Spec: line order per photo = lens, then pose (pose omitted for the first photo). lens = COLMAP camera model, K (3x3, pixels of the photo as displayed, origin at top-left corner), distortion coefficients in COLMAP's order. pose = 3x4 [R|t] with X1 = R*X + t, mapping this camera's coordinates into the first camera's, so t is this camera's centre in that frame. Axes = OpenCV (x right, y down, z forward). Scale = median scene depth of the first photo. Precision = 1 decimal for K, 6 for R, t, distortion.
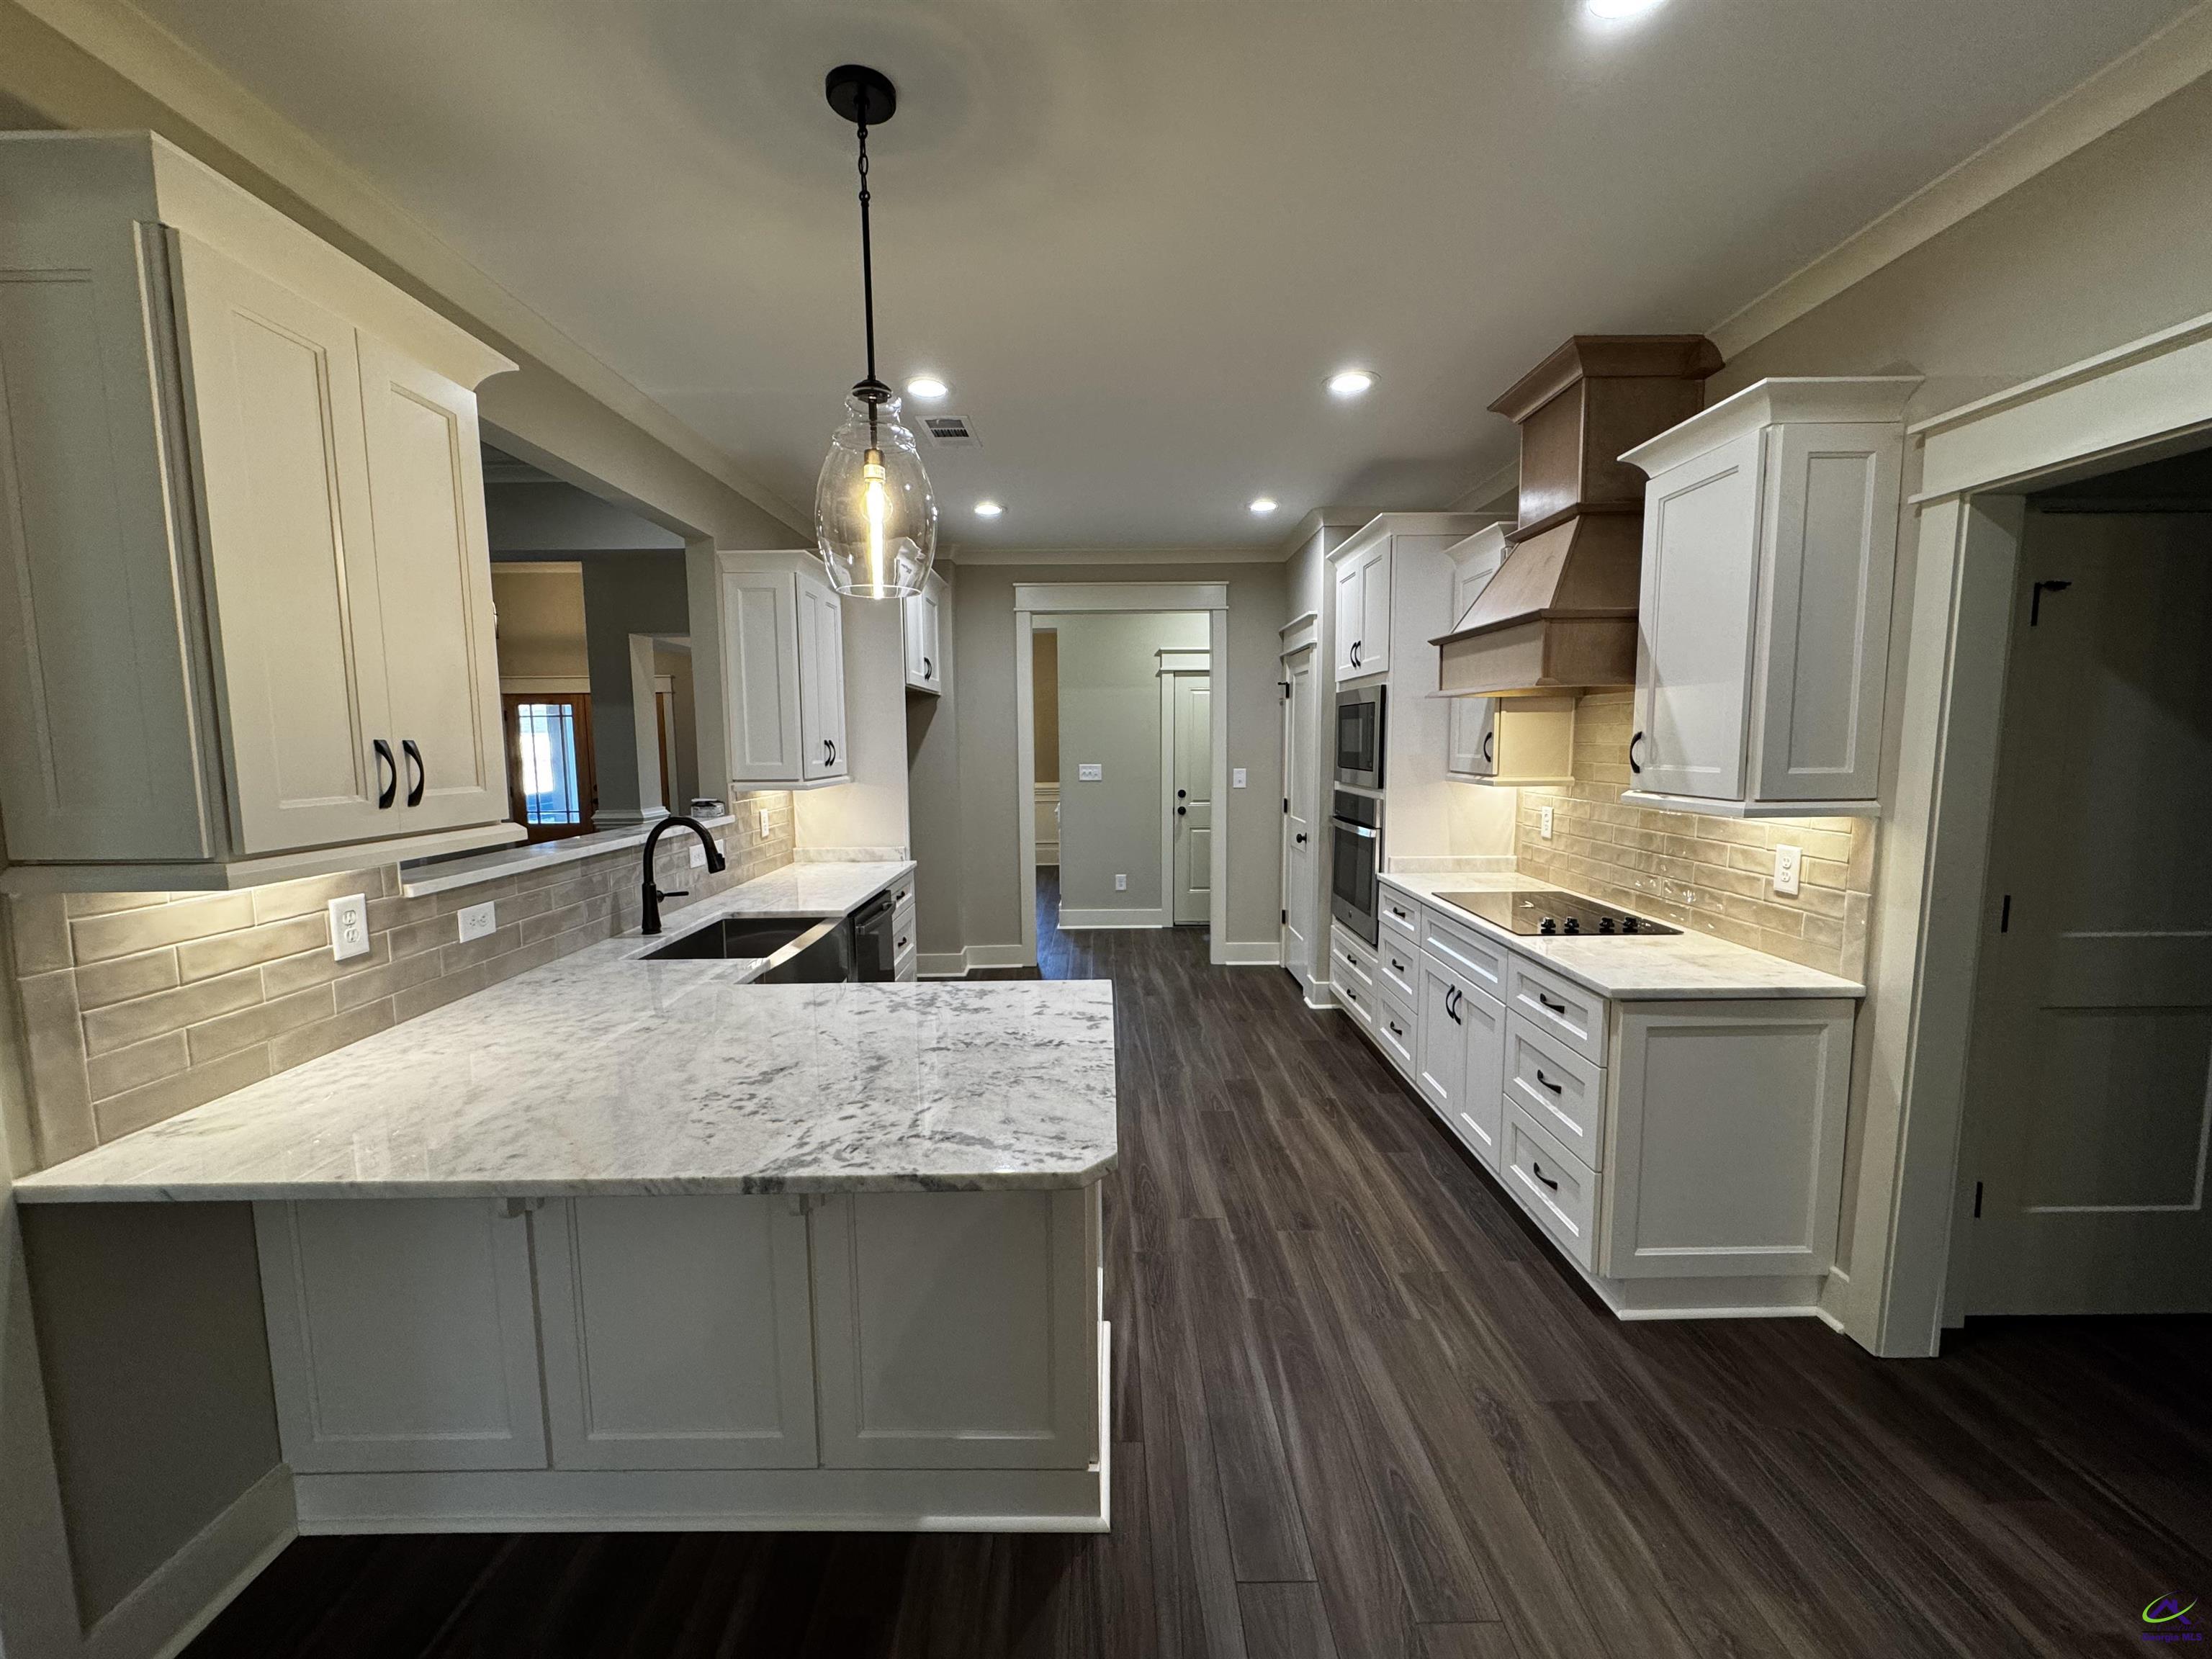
lens RADIAL K [[878.0, 0, 1101.3], [0, 878.0, 827.8], [0, 0, 1]] dist [-0.002487, 0.000654]
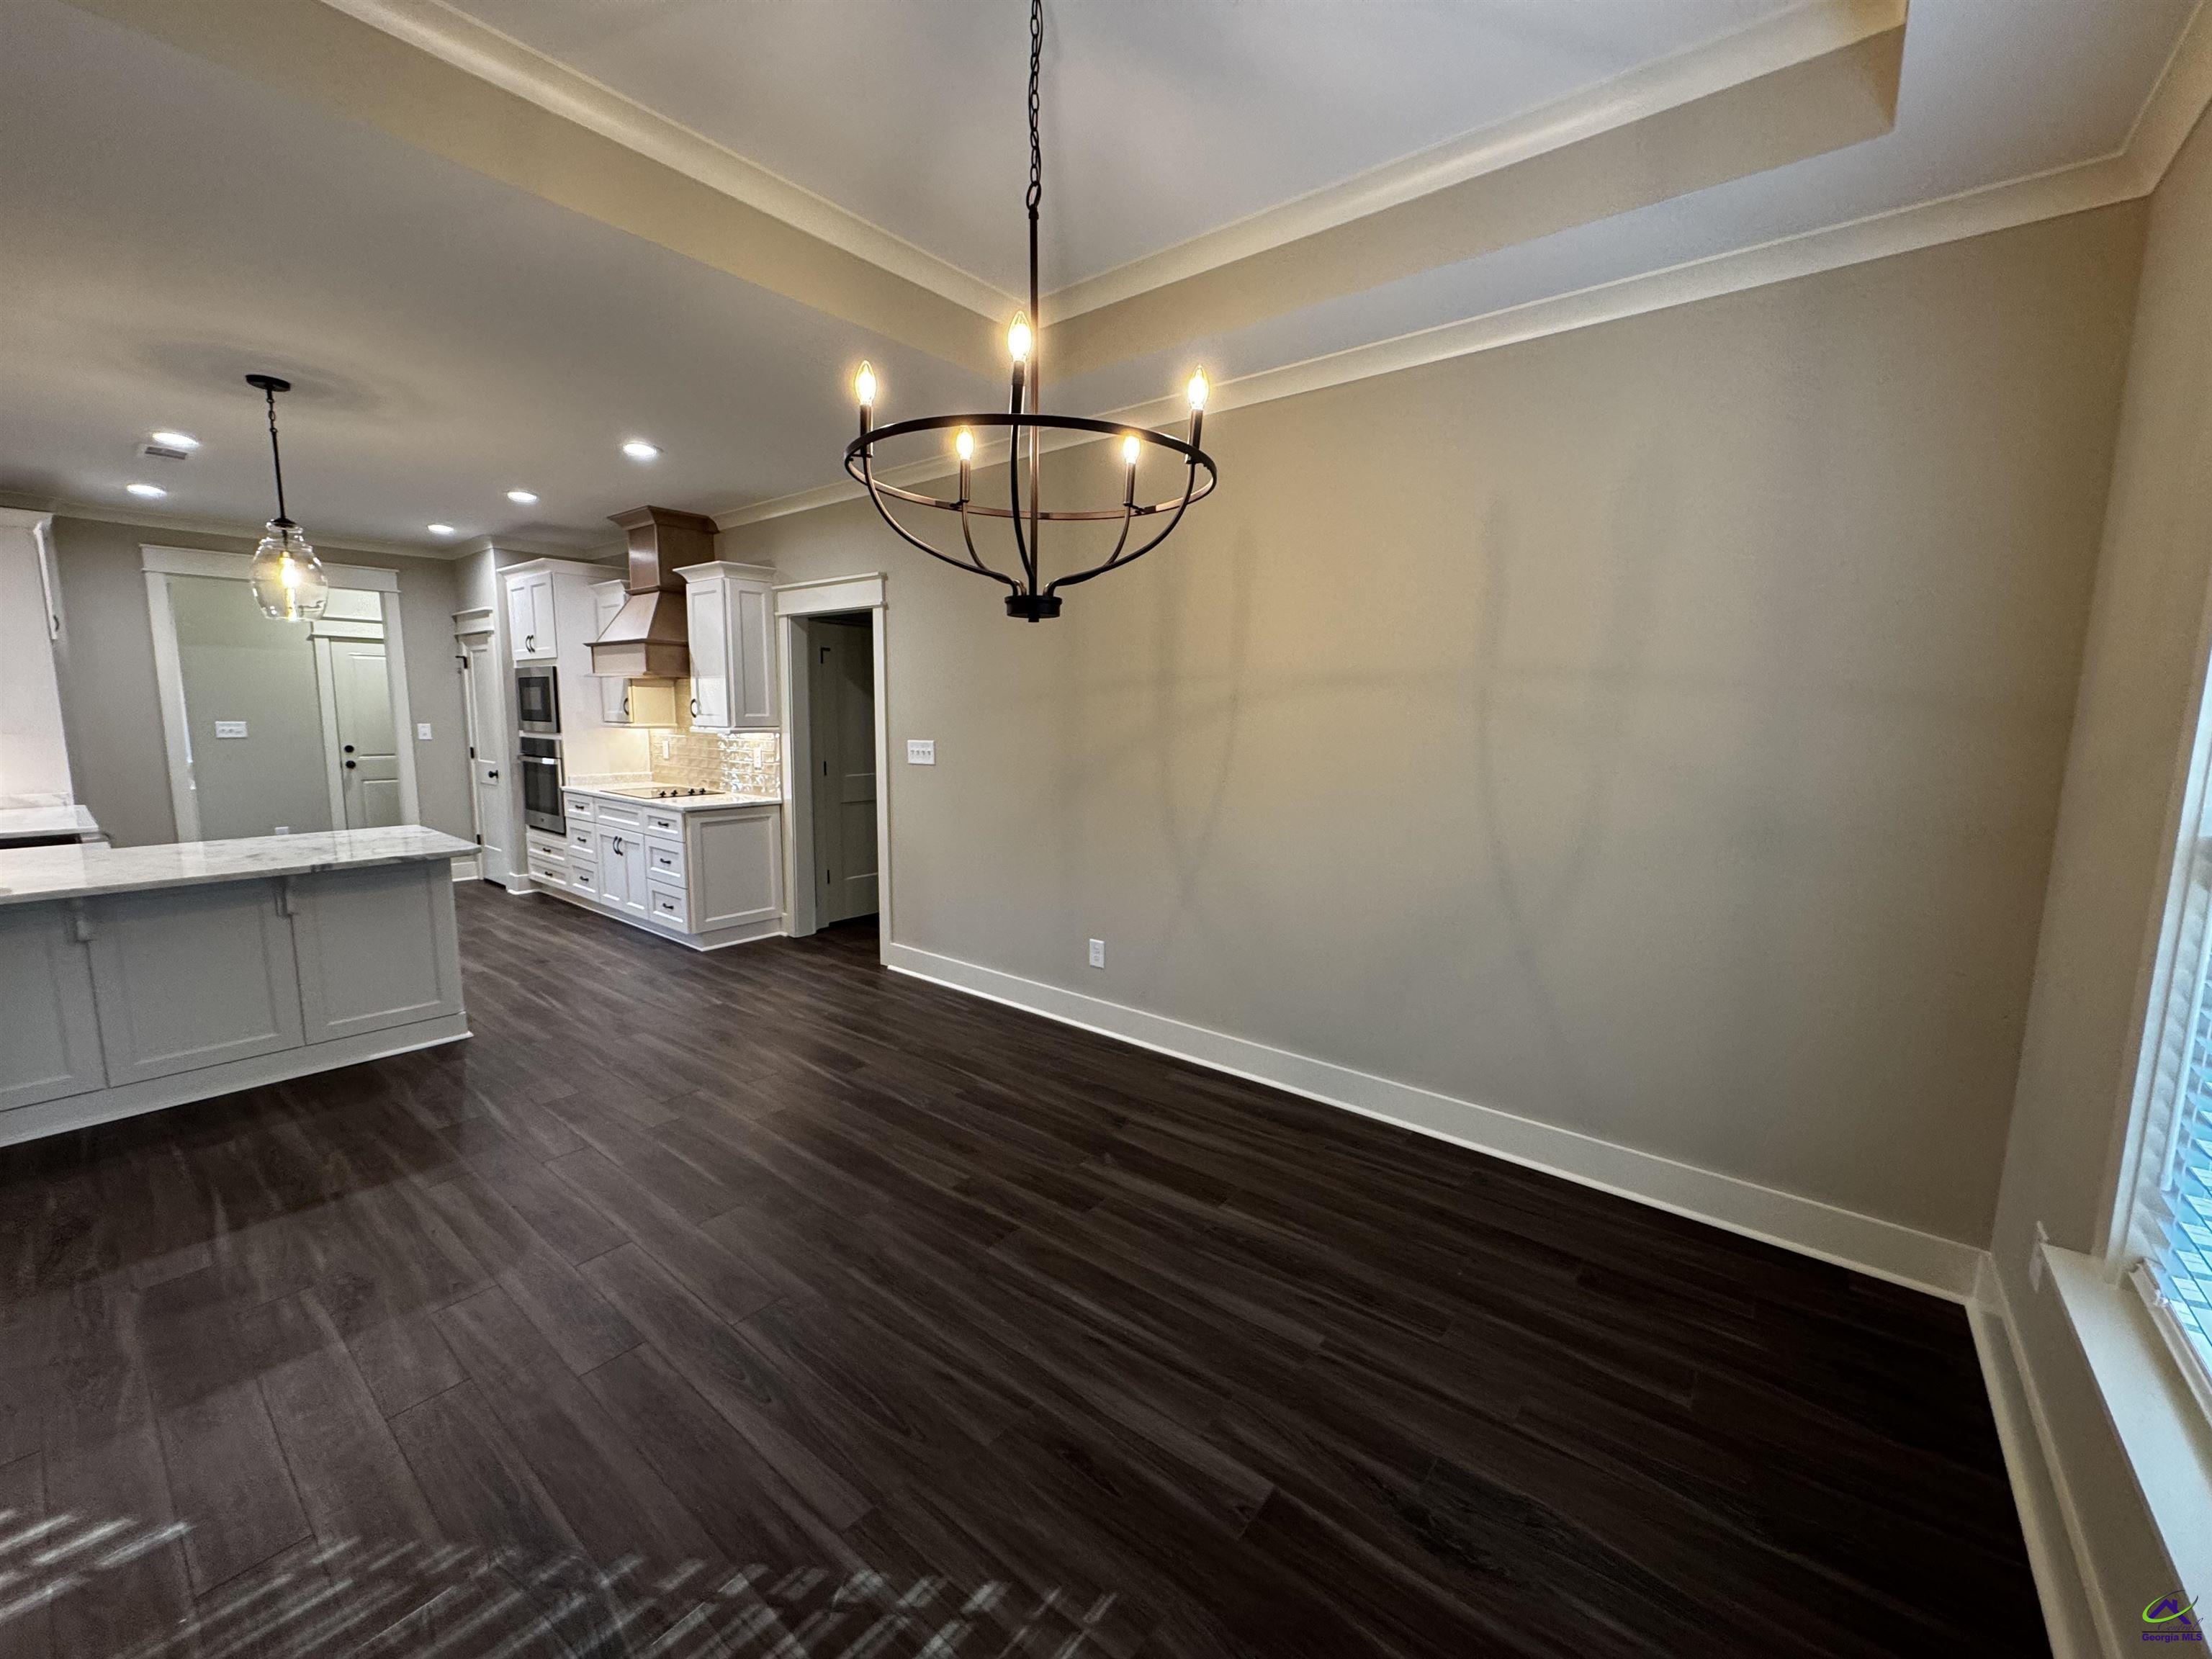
lens RADIAL K [[878.0, 0, 1106.4], [0, 878.0, 820.2], [0, 0, 1]] dist [-0.002487, 0.000654]
pose [[0.631856, -0.081560, 0.770782, -0.339922], [0.063156, 0.996559, 0.053678, 0.106516], [-0.772508, 0.014763, 0.634833, -0.896245]]
